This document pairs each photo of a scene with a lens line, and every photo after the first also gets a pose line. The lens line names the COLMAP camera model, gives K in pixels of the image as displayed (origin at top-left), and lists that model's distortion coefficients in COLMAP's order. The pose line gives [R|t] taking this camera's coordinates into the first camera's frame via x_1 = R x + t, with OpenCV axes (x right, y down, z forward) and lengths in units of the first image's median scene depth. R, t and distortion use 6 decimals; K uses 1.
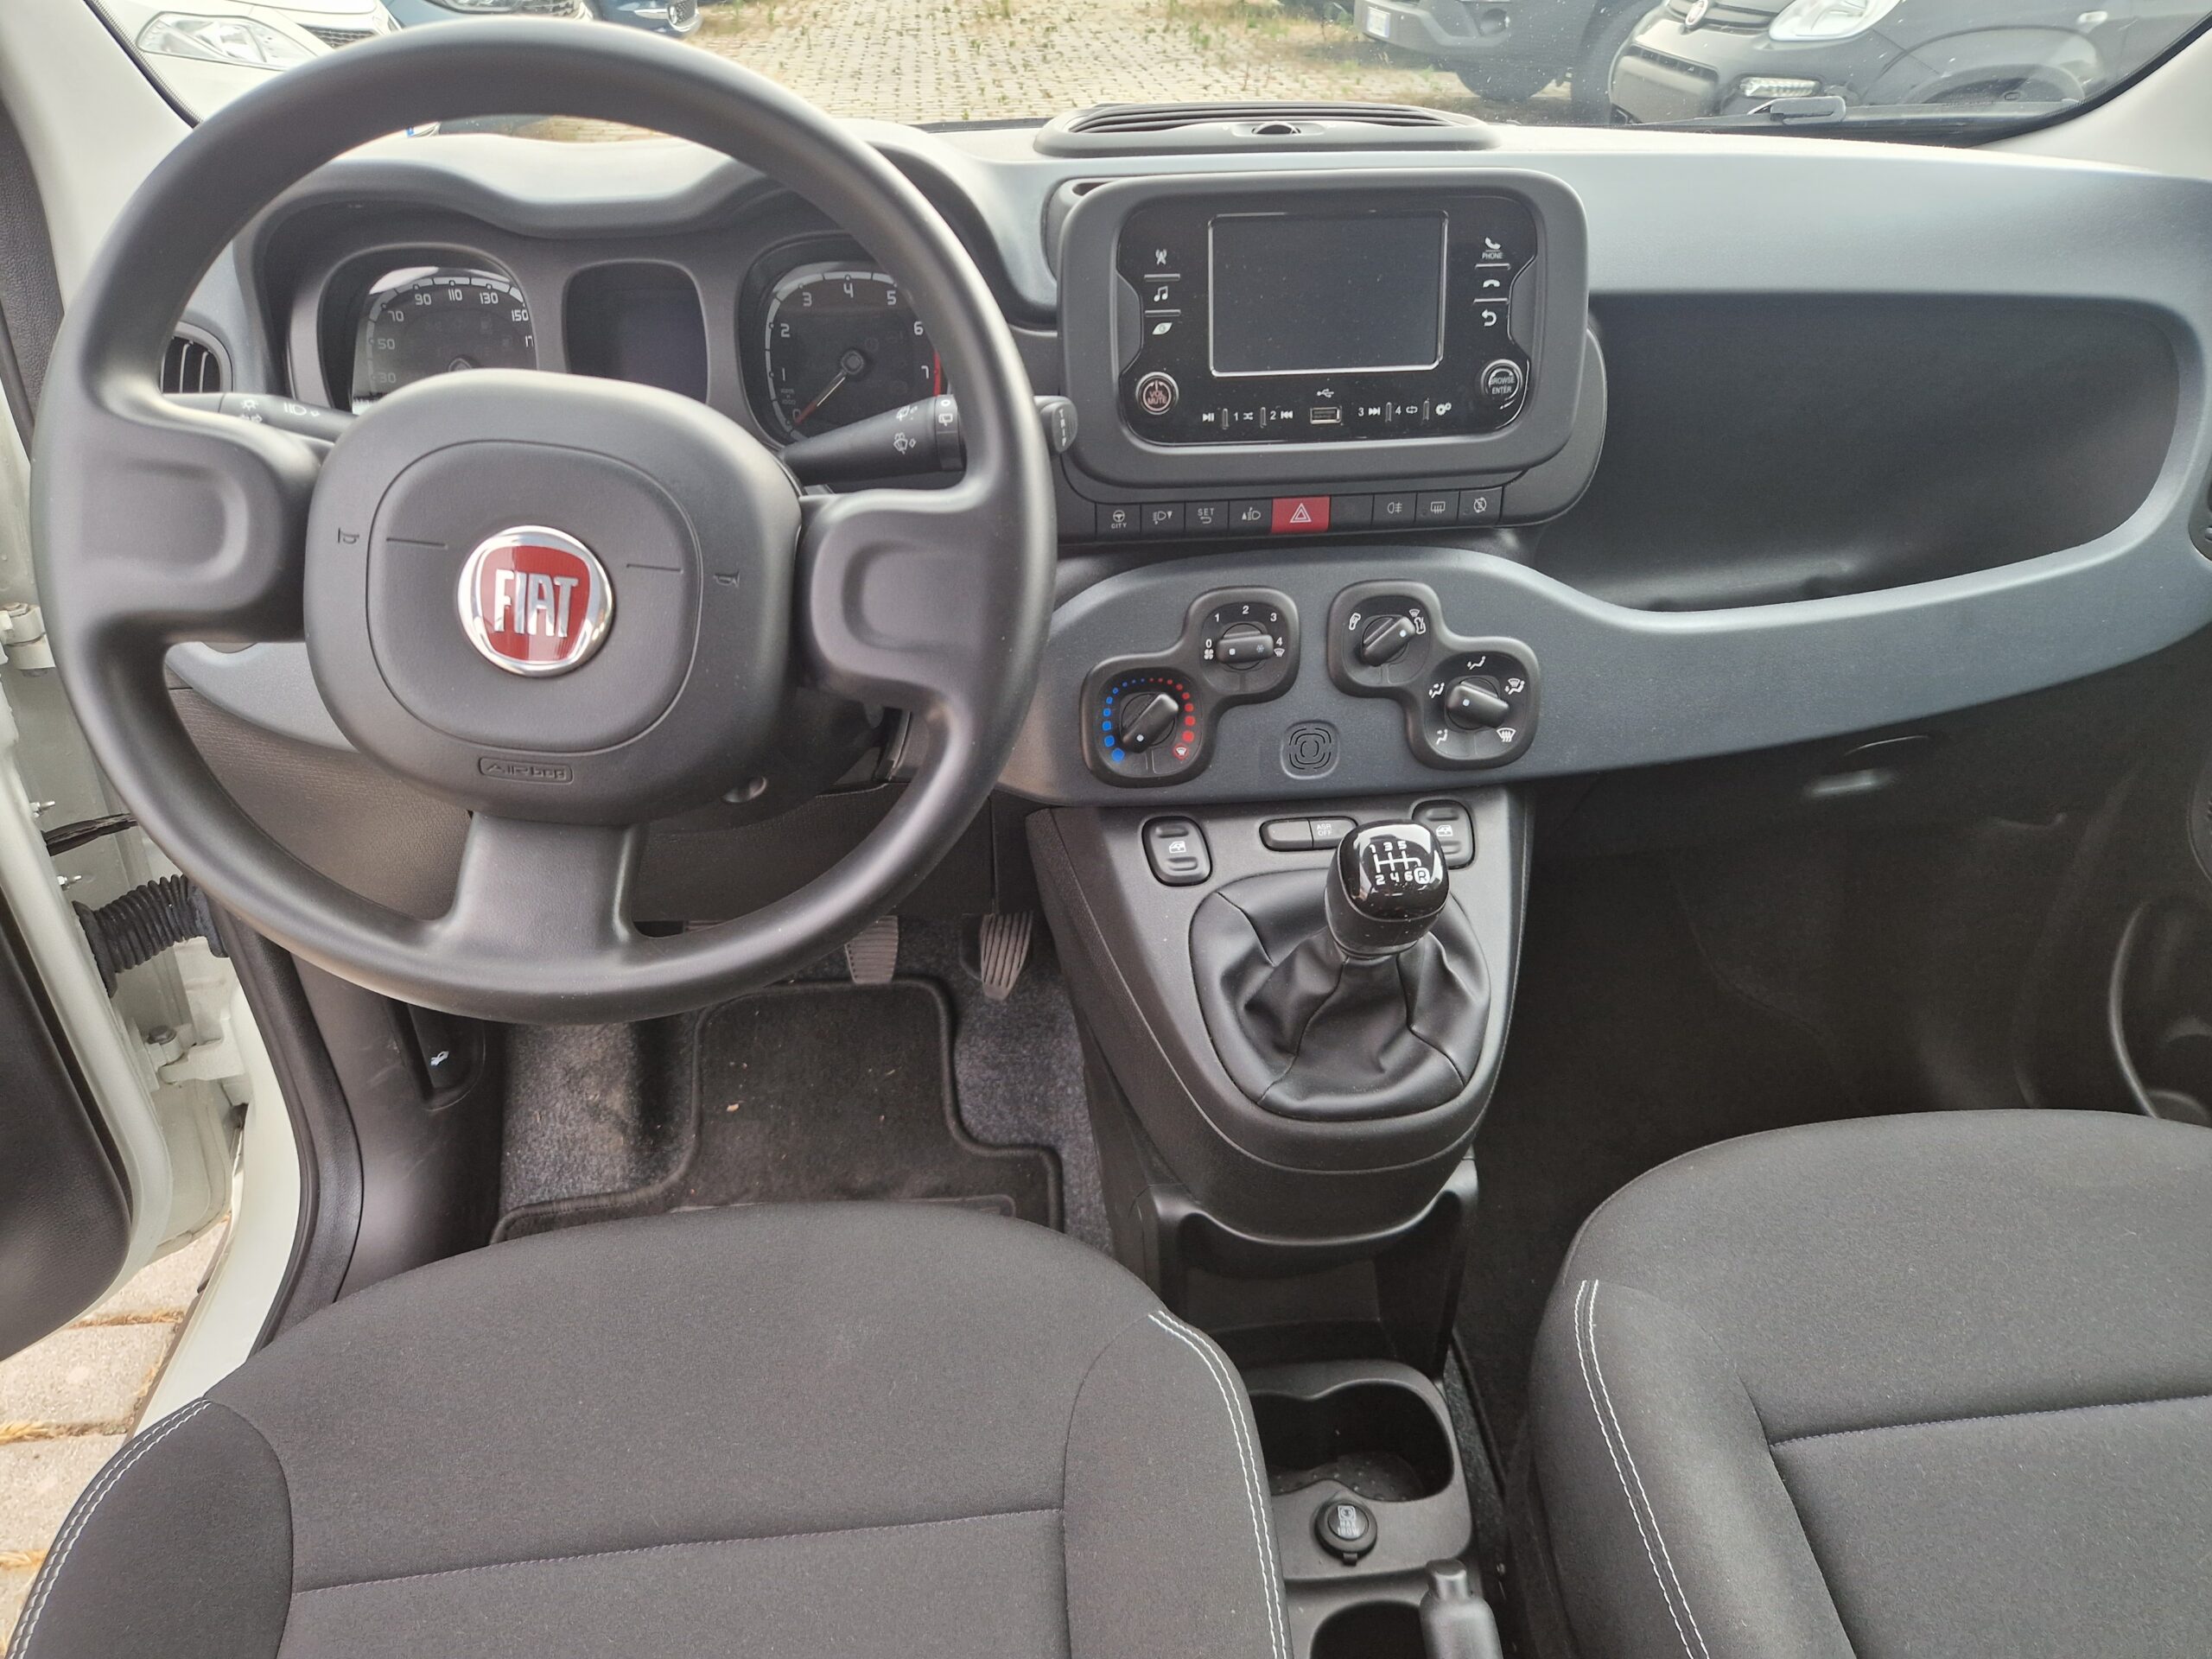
lens RADIAL K [[1484.1, 0, 1106.0], [0, 1484.1, 829.5], [0, 0, 1]] dist [0.042576, -0.000458]
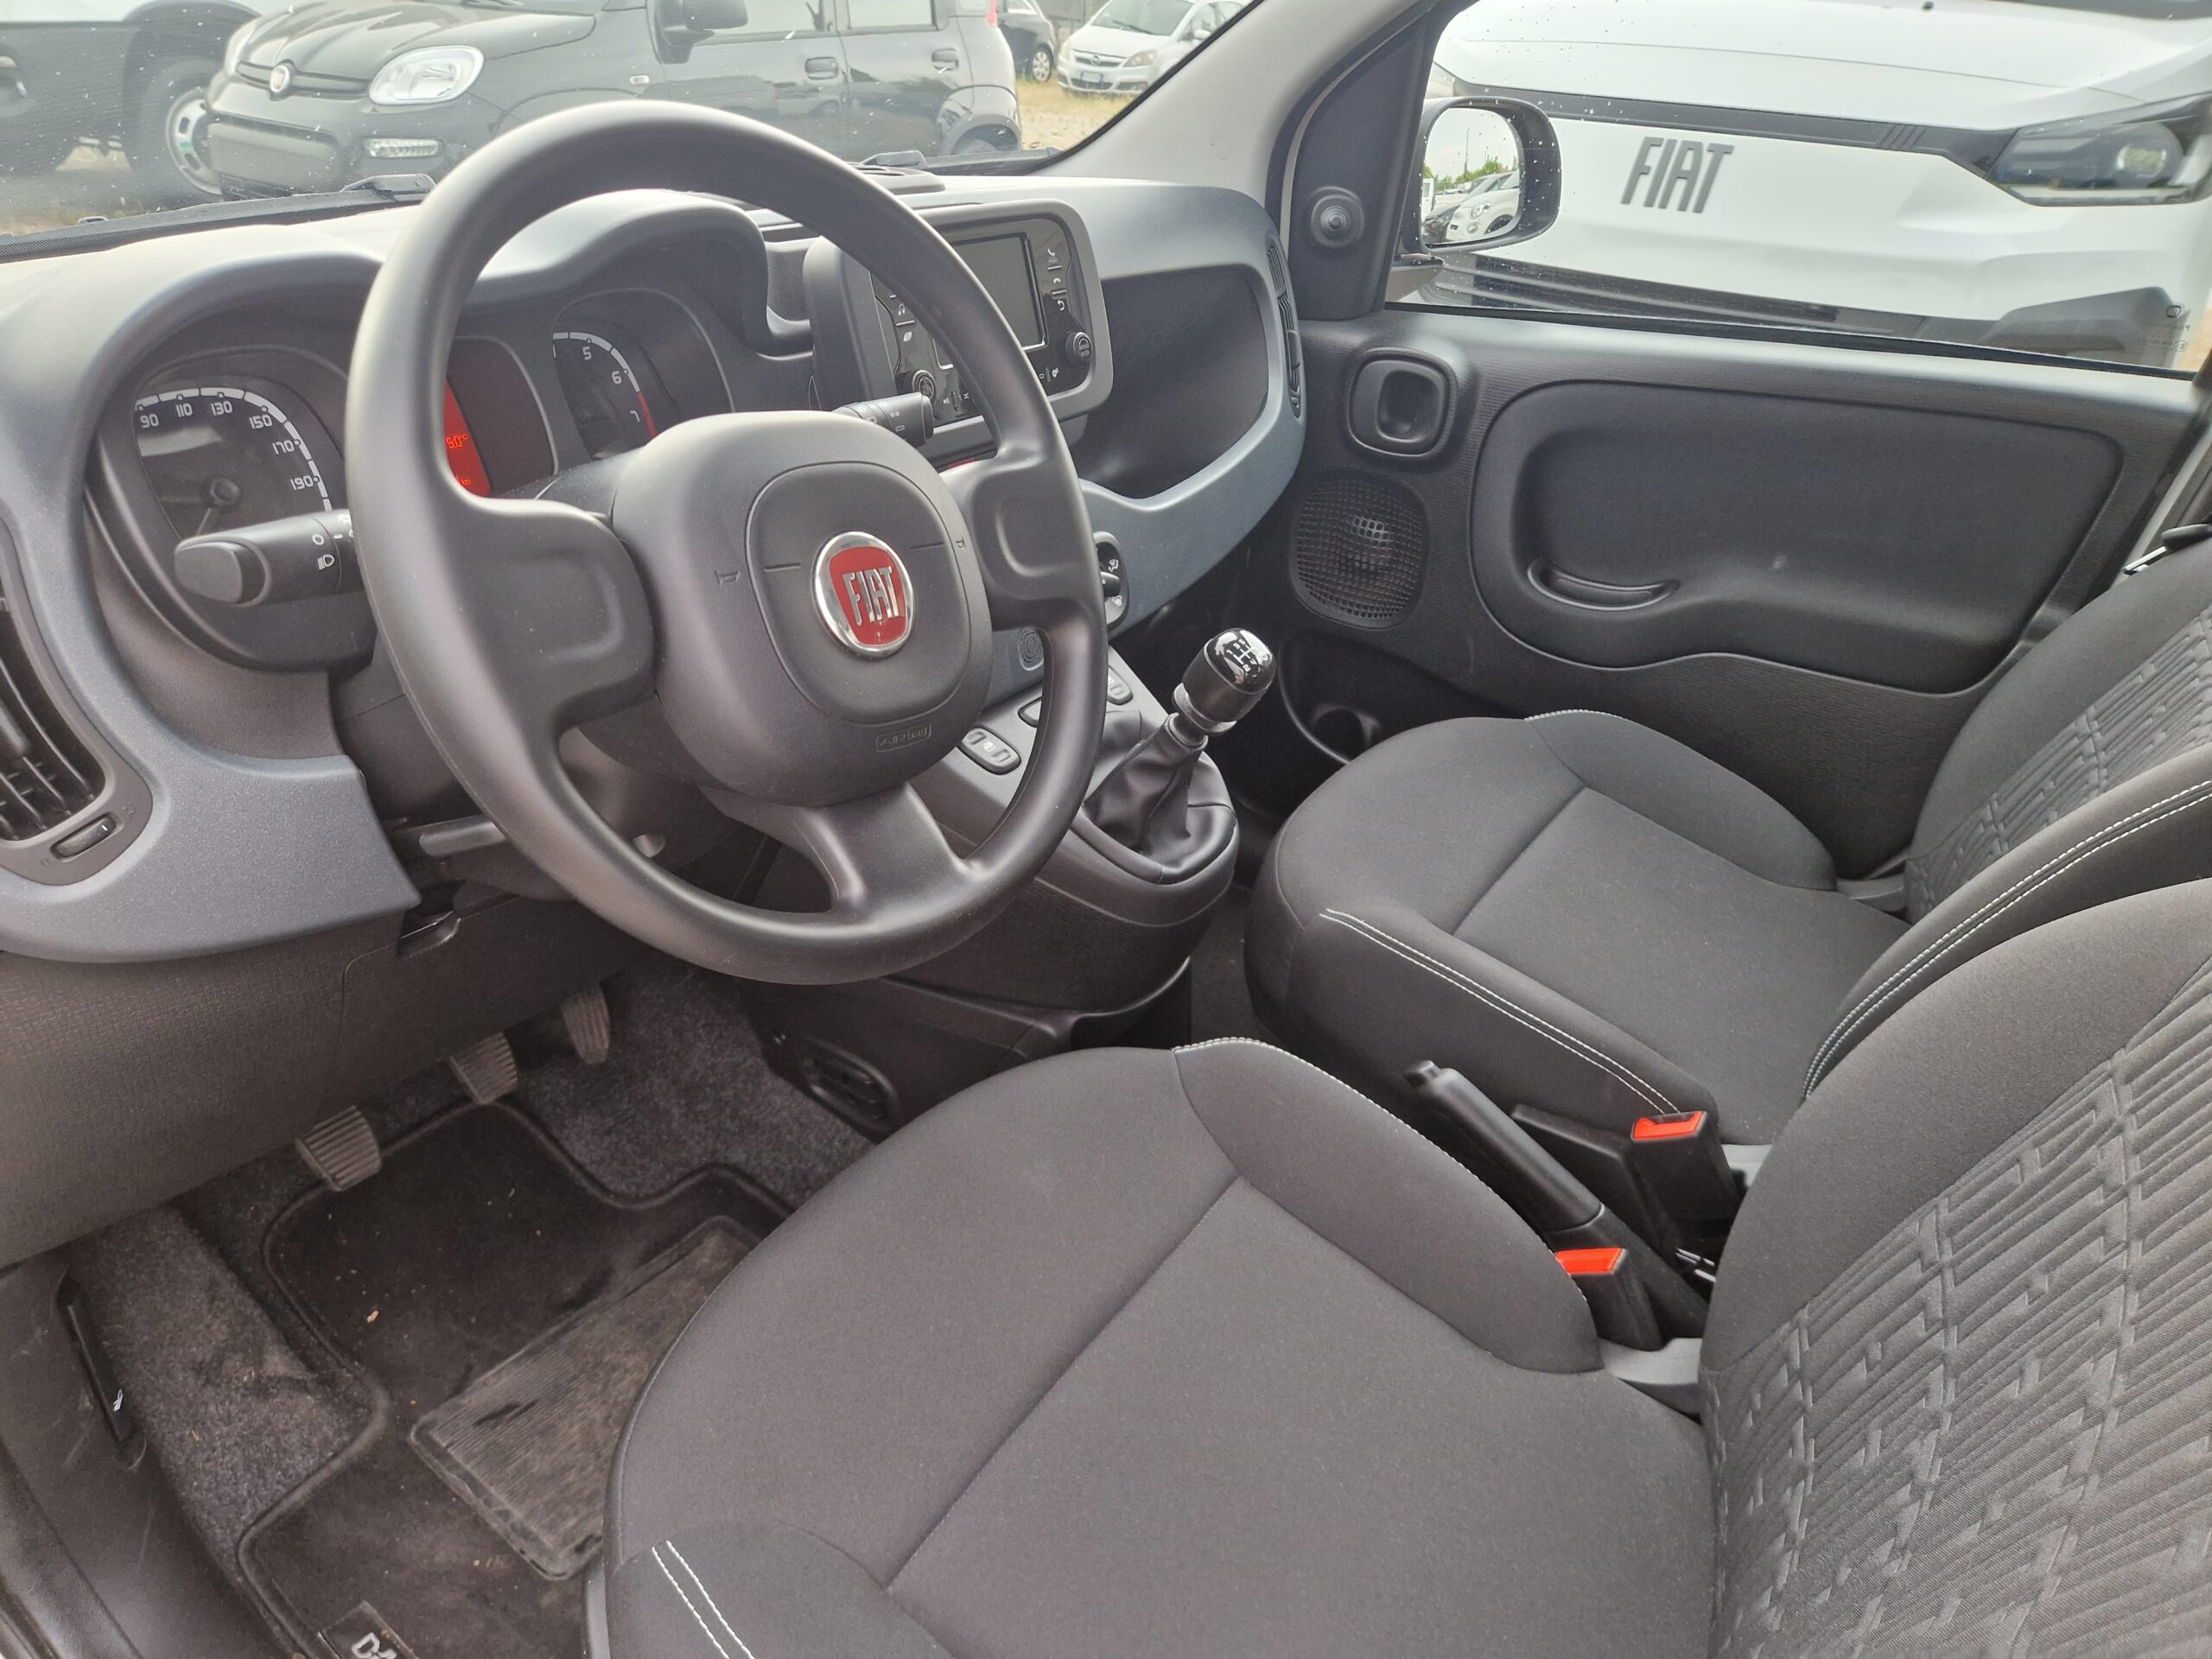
lens RADIAL K [[1480.9, 0, 1114.2], [0, 1480.9, 834.6], [0, 0, 1]] dist [0.074494, -0.070776]
pose [[0.641469, -0.348750, 0.683294, -0.500302], [0.368227, 0.921353, 0.124567, -0.024083], [-0.672998, 0.171702, 0.719439, 0.027798]]
